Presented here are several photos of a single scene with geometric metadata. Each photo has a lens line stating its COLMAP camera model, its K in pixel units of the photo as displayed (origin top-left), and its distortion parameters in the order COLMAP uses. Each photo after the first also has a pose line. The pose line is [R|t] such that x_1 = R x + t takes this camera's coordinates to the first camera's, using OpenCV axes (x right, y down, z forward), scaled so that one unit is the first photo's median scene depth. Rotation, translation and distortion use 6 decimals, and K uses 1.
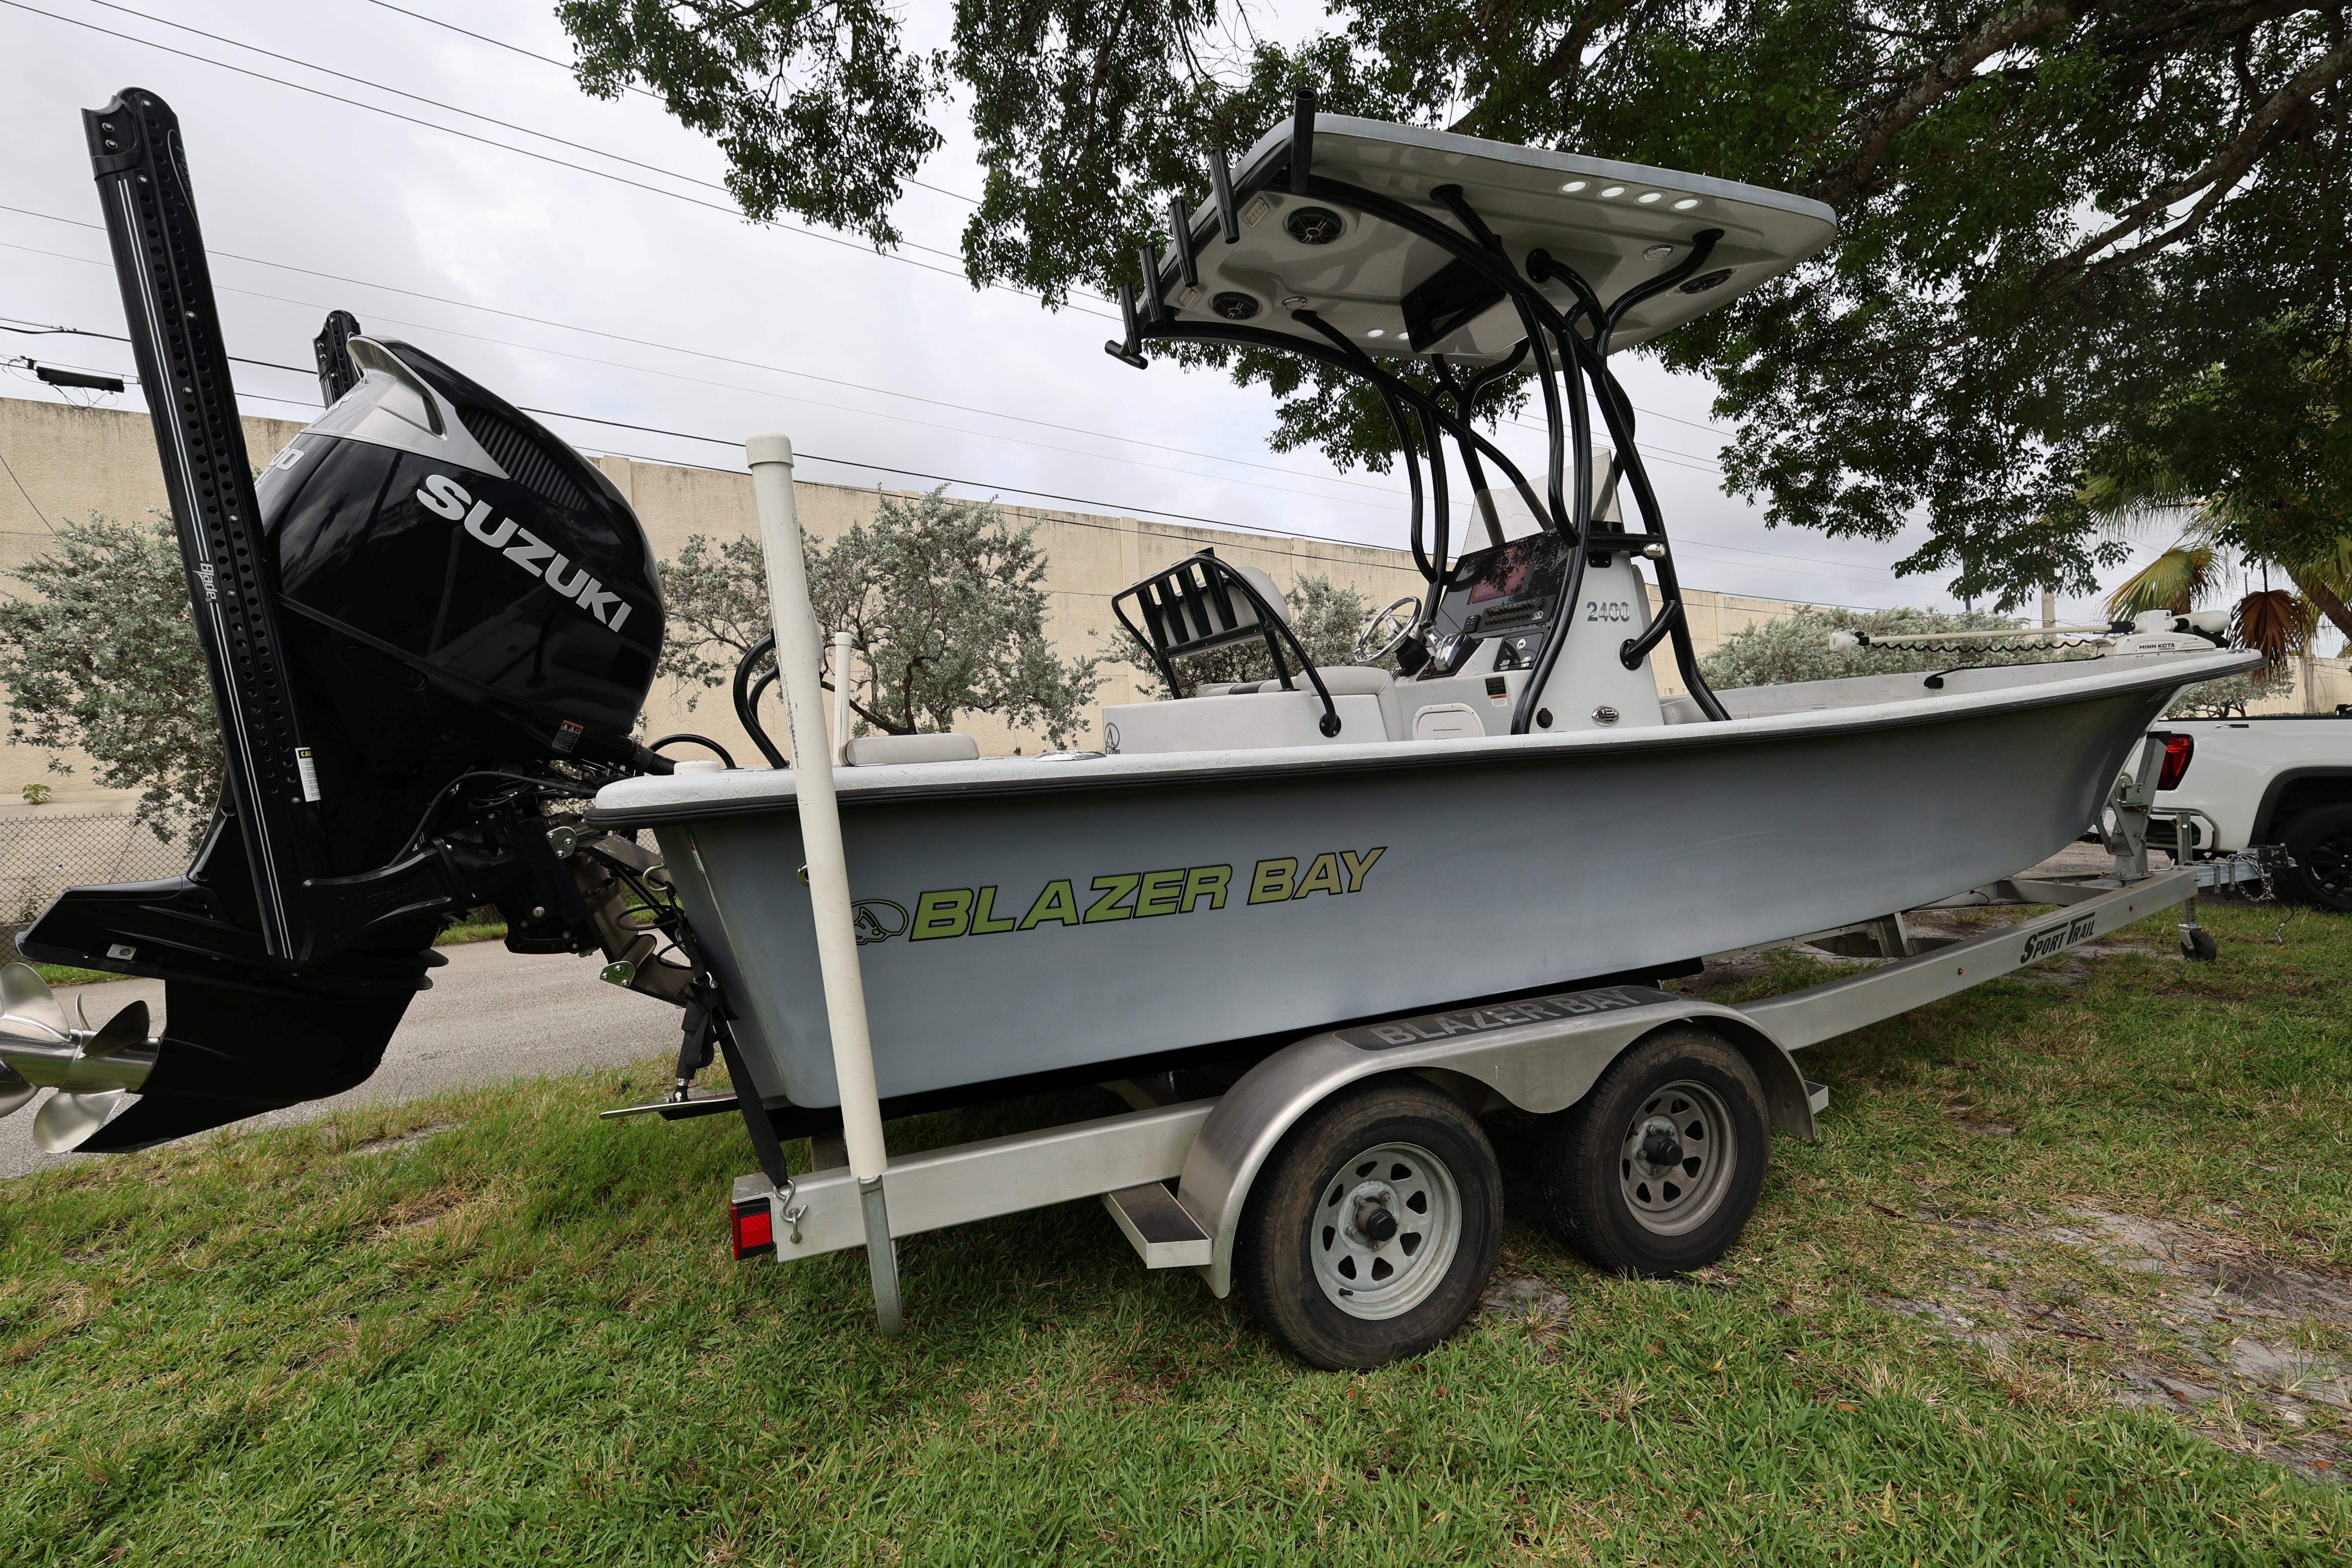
lens RADIAL K [[1035.9, 0, 1176.0], [0, 1035.9, 784.0], [0, 0, 1]] dist [0.003747, 0.000168]
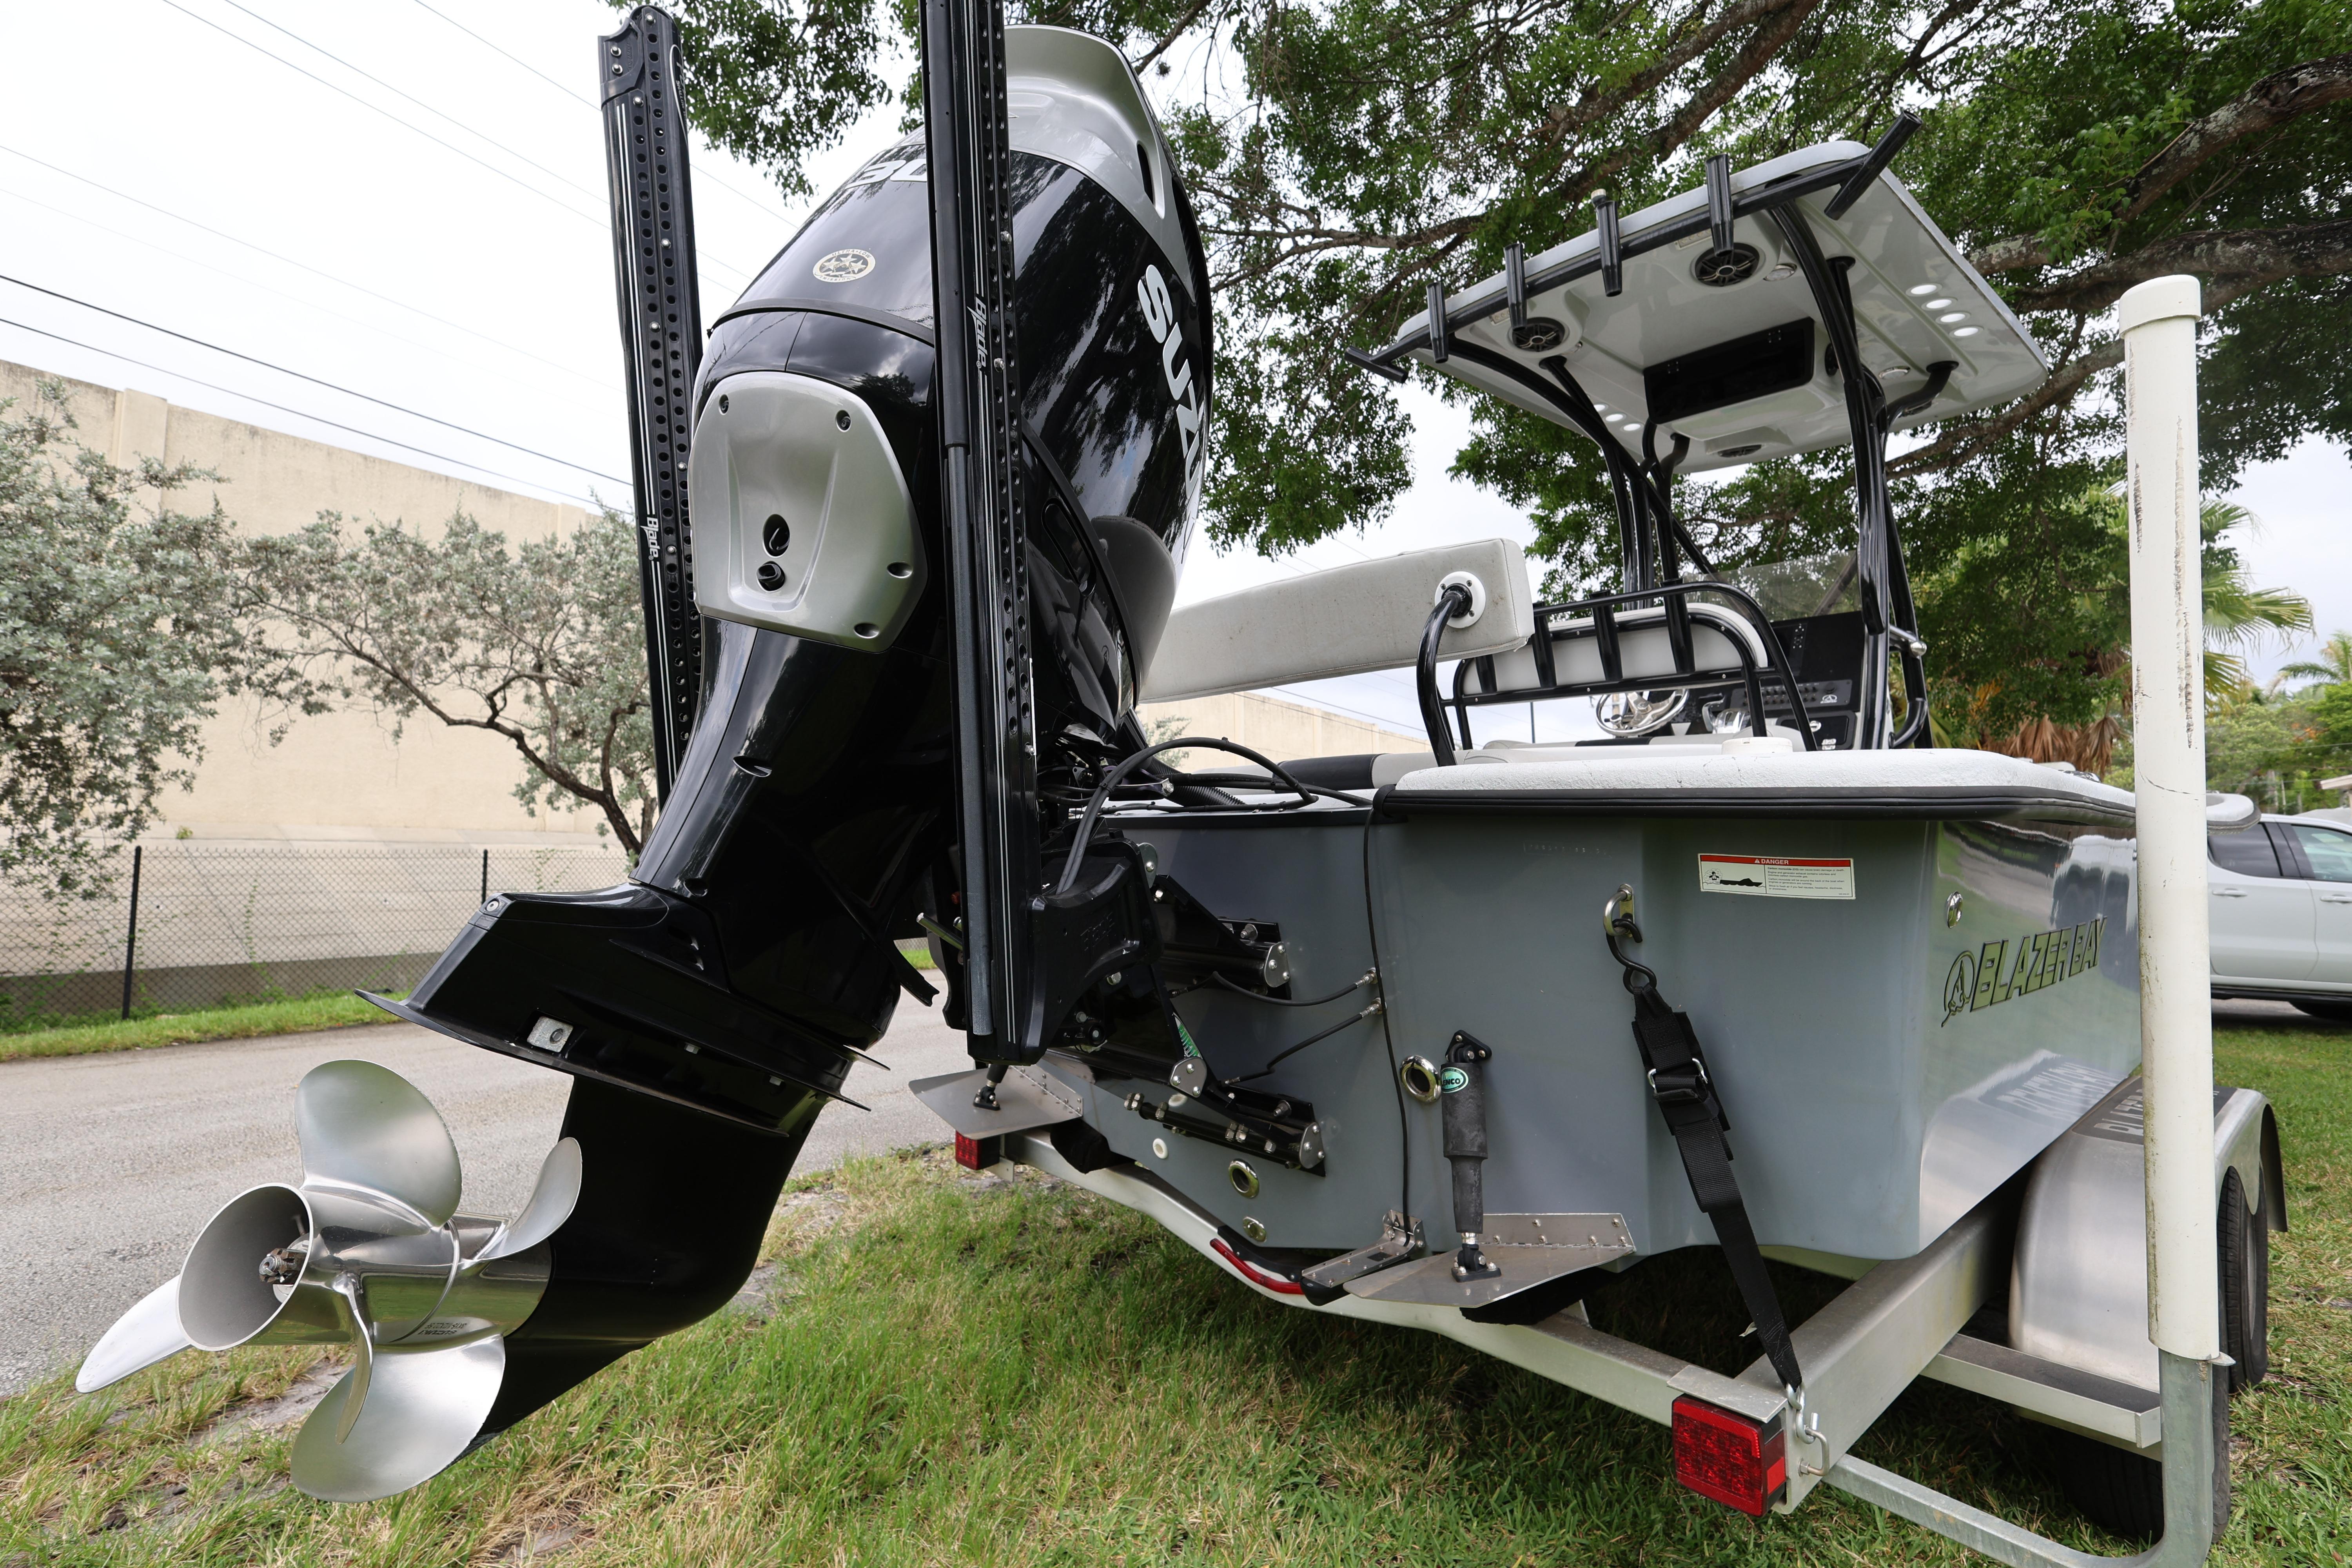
lens RADIAL K [[1102.4, 0, 1176.0], [0, 1102.4, 784.0], [0, 0, 1]] dist [0.001229, -0.000325]
pose [[0.936567, 0.078516, 0.341581, -0.840226], [-0.043638, 0.993124, -0.108630, 0.081525], [-0.347761, 0.086833, 0.933553, 0.368220]]
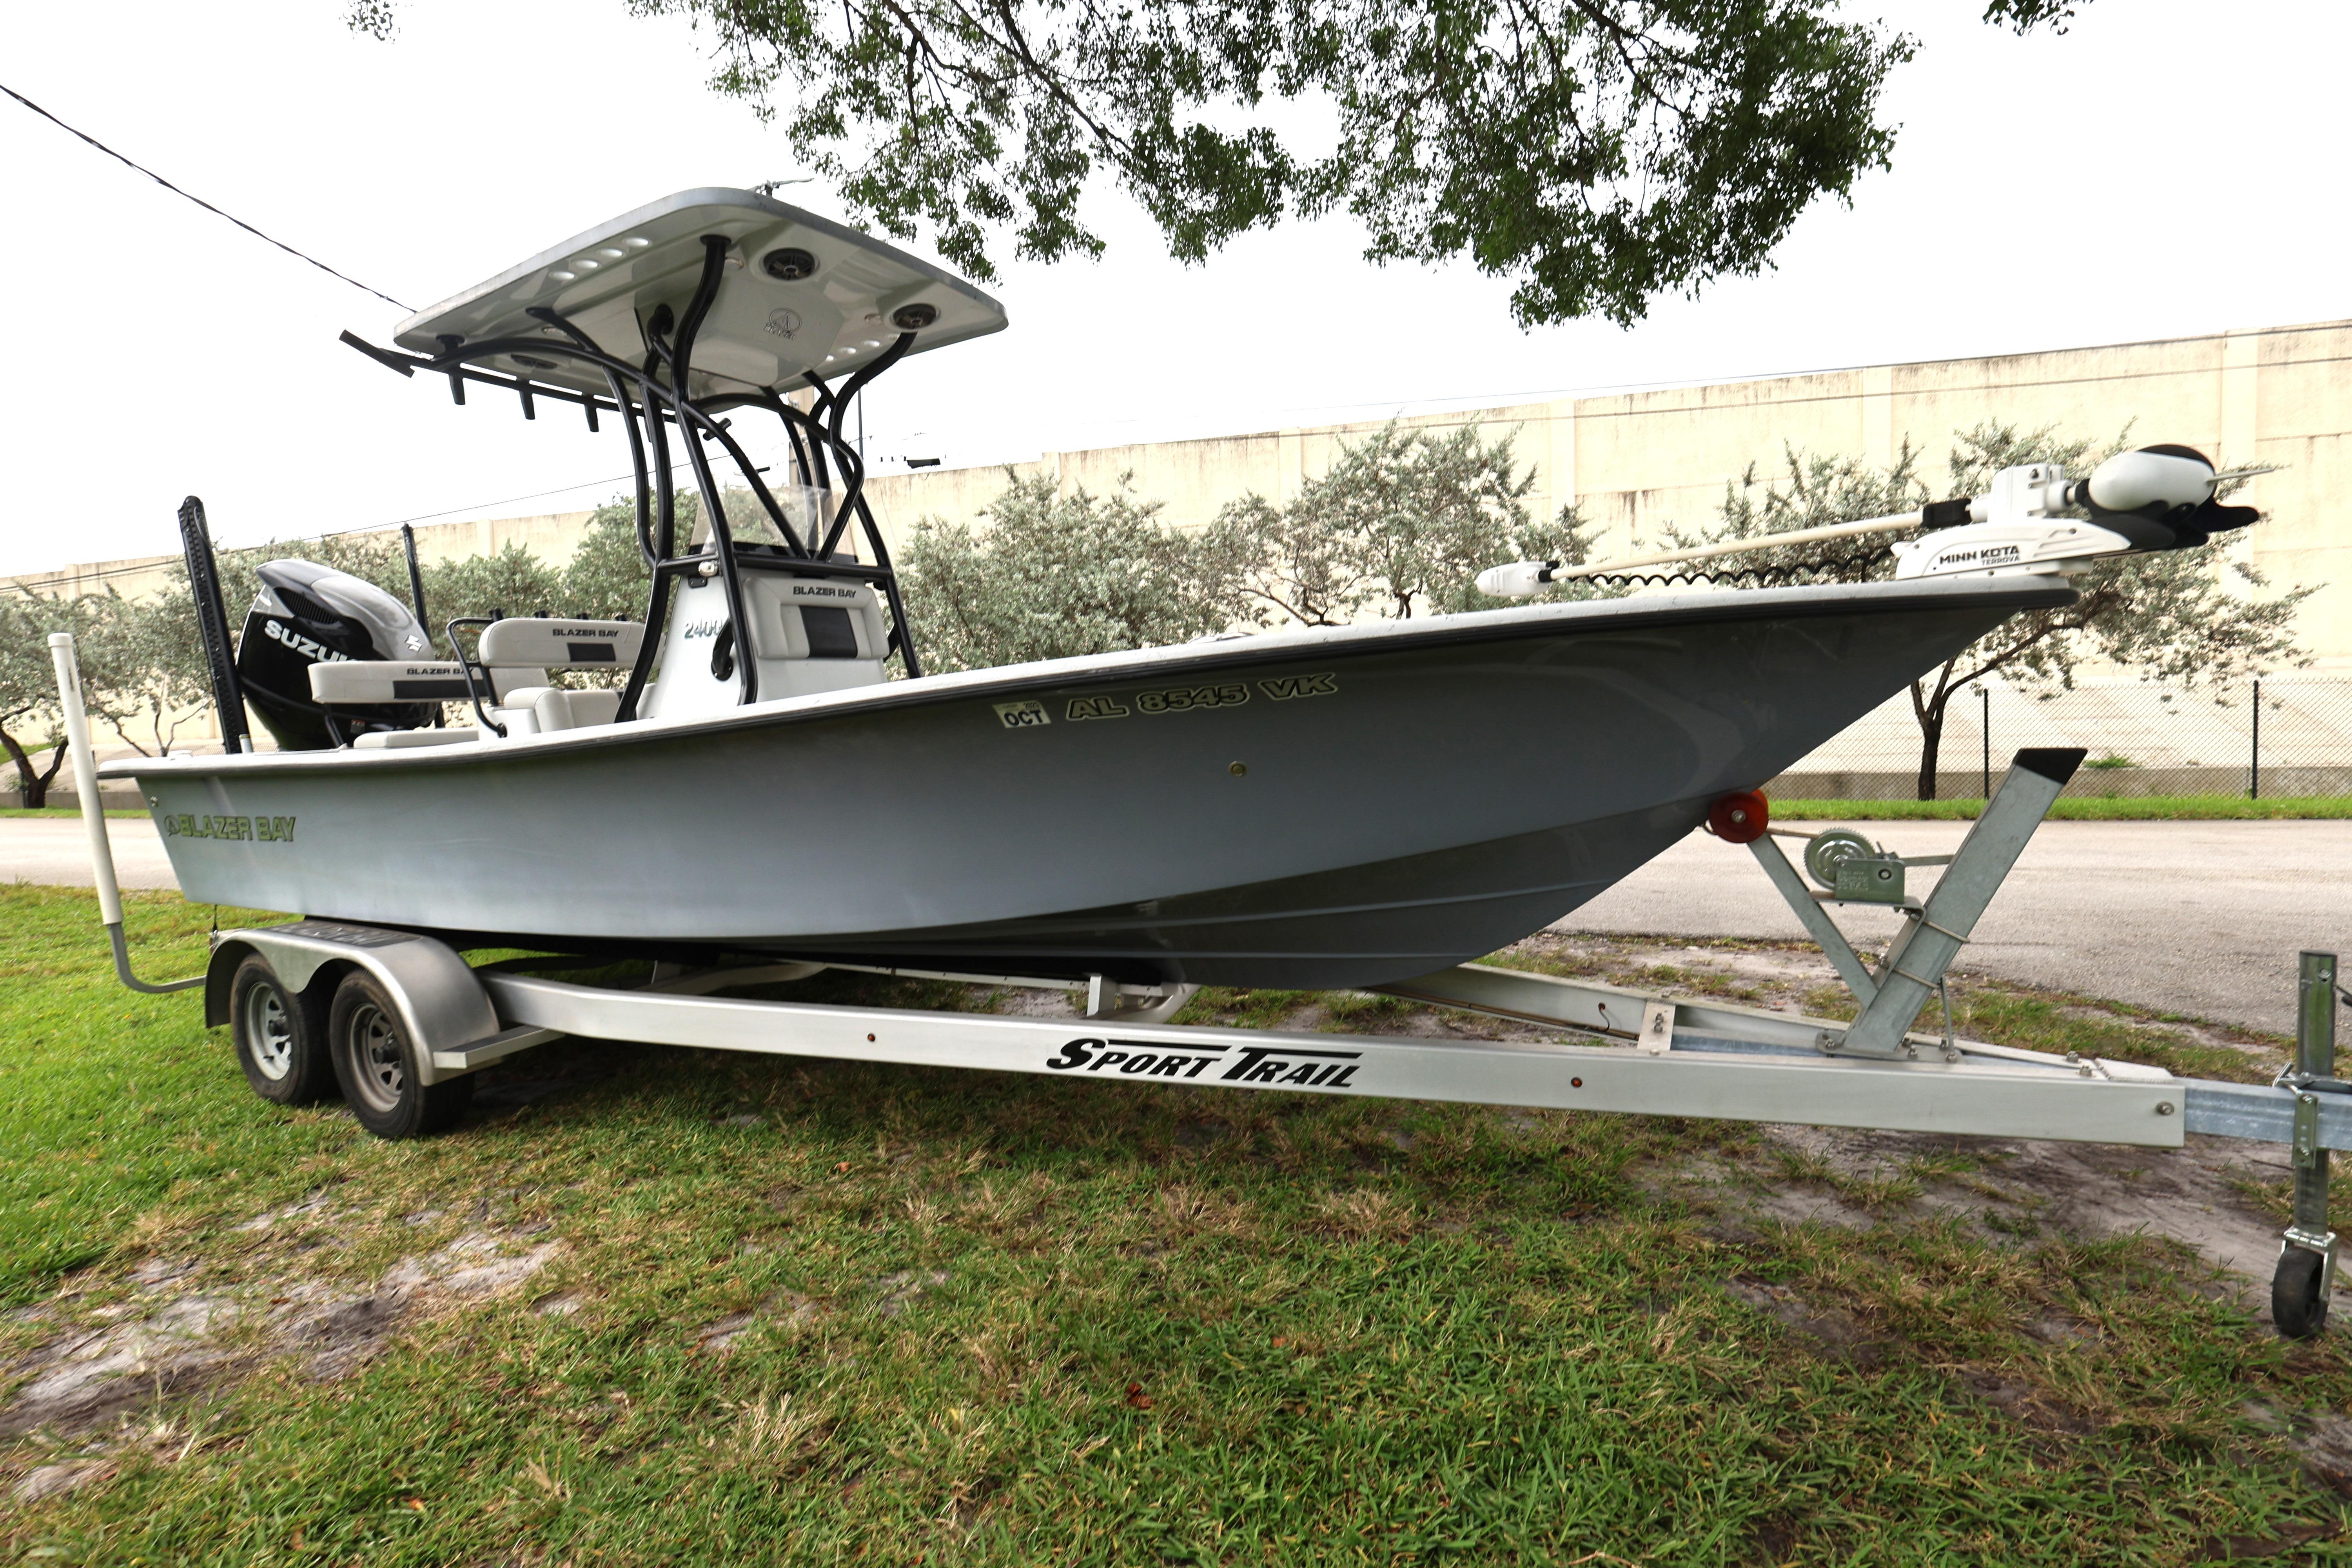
lens RADIAL K [[1035.9, 0, 1176.0], [0, 1035.9, 784.0], [0, 0, 1]] dist [0.003747, 0.000168]
pose [[0.640744, 0.080779, -0.763493, 2.299033], [-0.012399, 0.995409, 0.094911, -0.163927], [0.767654, -0.051347, 0.638804, 0.978988]]
